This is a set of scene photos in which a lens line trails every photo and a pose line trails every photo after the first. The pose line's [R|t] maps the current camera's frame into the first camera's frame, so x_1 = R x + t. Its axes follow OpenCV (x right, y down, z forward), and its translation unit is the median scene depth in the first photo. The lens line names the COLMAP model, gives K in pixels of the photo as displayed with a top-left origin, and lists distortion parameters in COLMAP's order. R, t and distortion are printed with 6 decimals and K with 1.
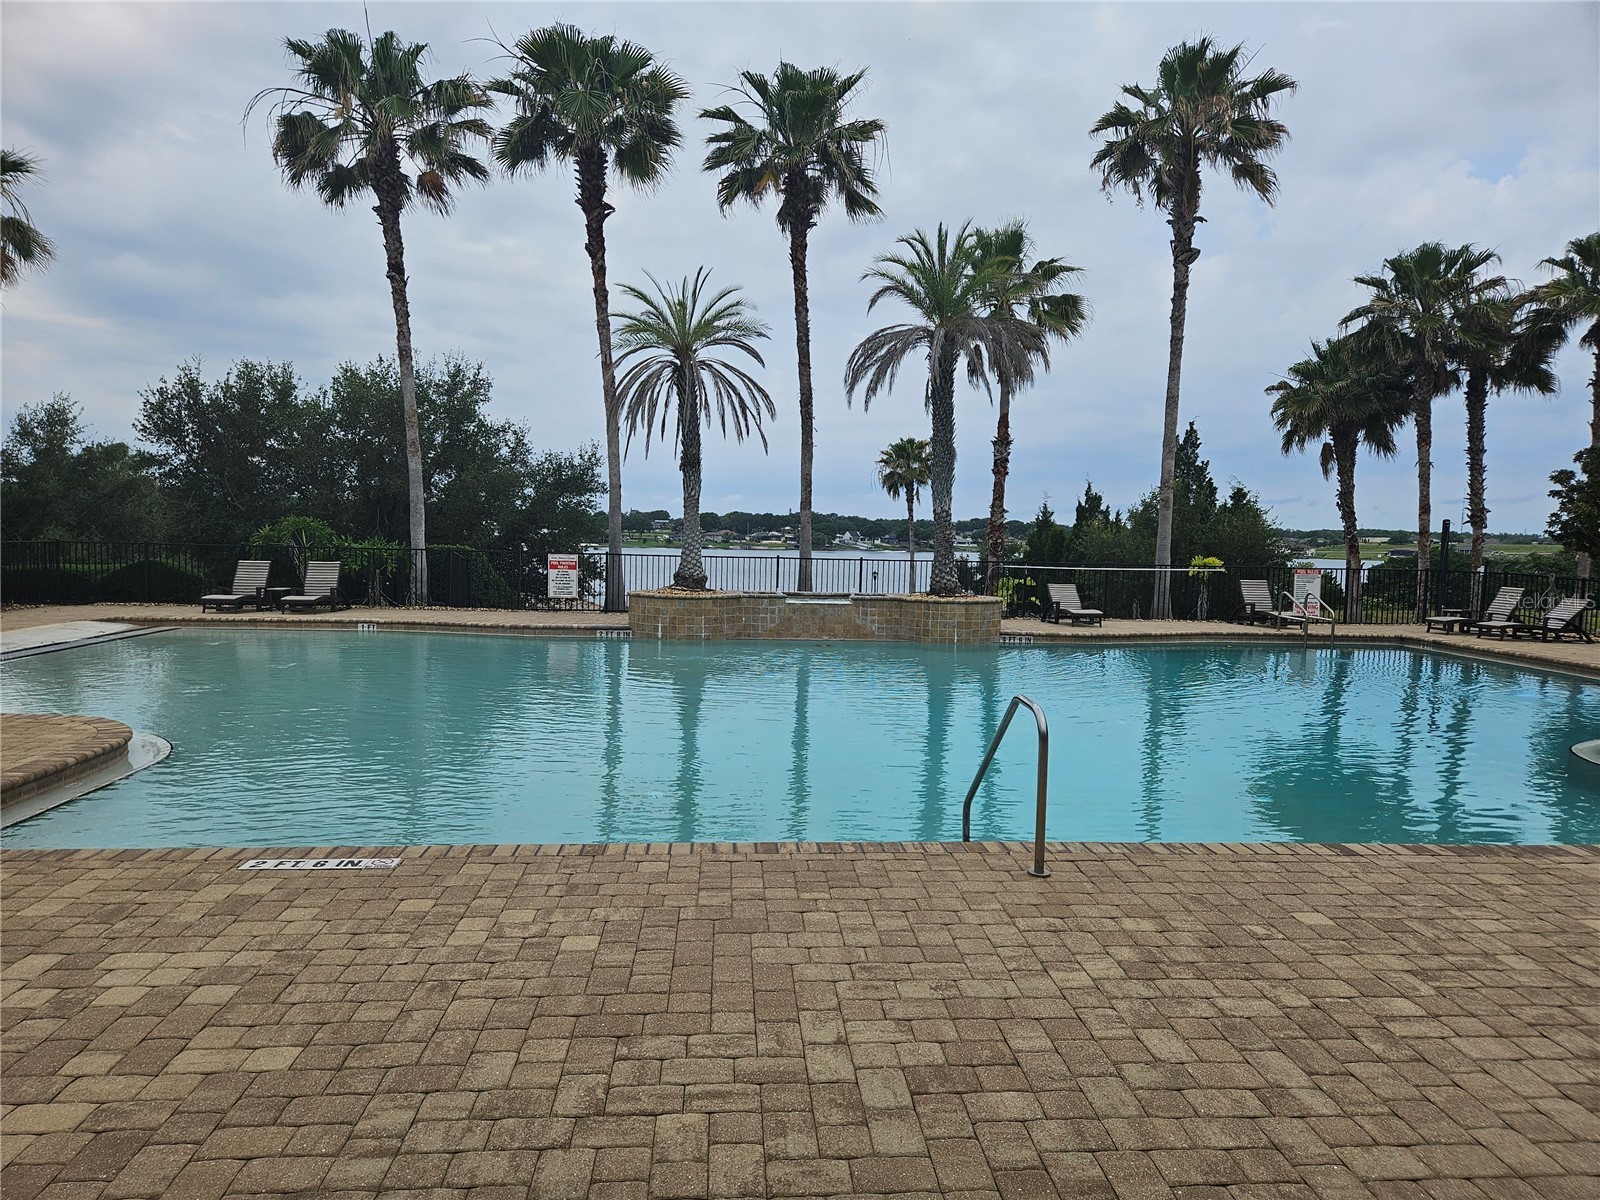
lens RADIAL K [[1121.9, 0, 800.0], [0, 1121.9, 600.0], [0, 0, 1]] dist [0.002415, 0.001840]
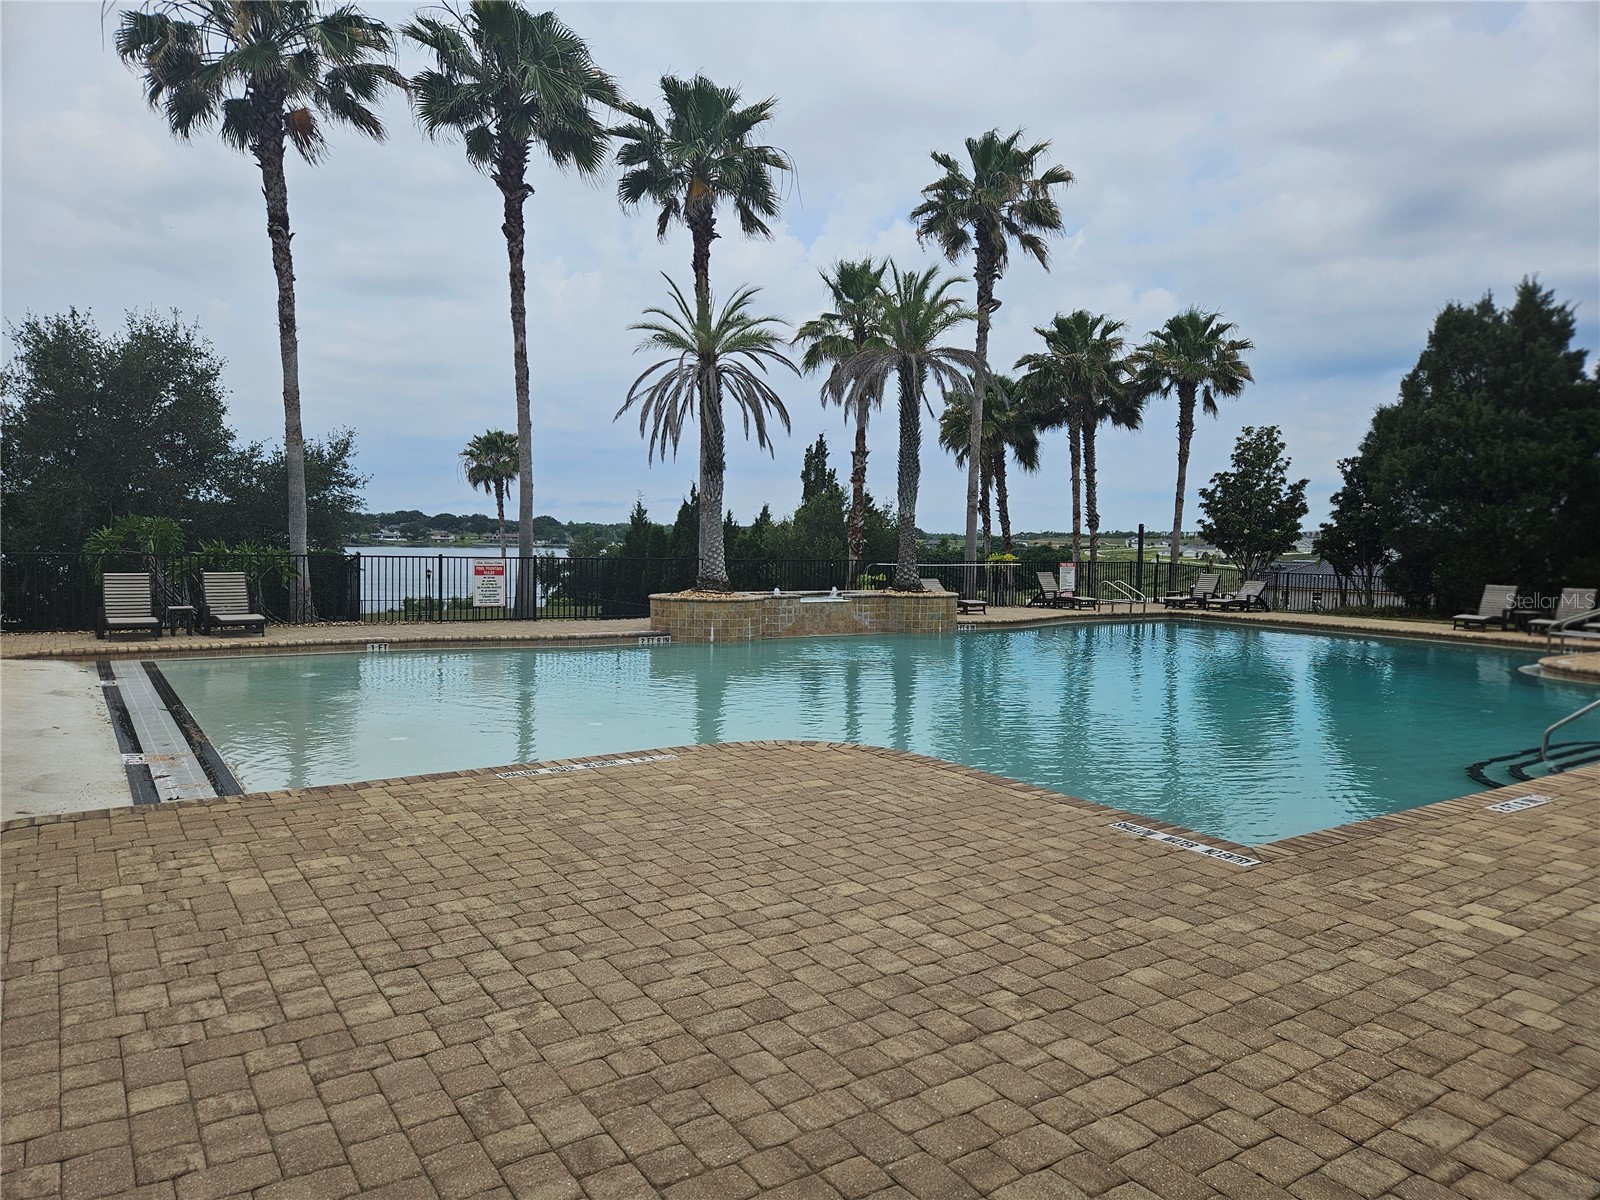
lens RADIAL K [[1064.9, 0, 800.0], [0, 1064.9, 600.0], [0, 0, 1]] dist [-0.001446, -0.000800]
pose [[0.863454, -0.032661, 0.503368, -0.434949], [0.027530, 0.999466, 0.017627, -0.014697], [-0.503675, -0.001363, 0.863892, 0.113964]]
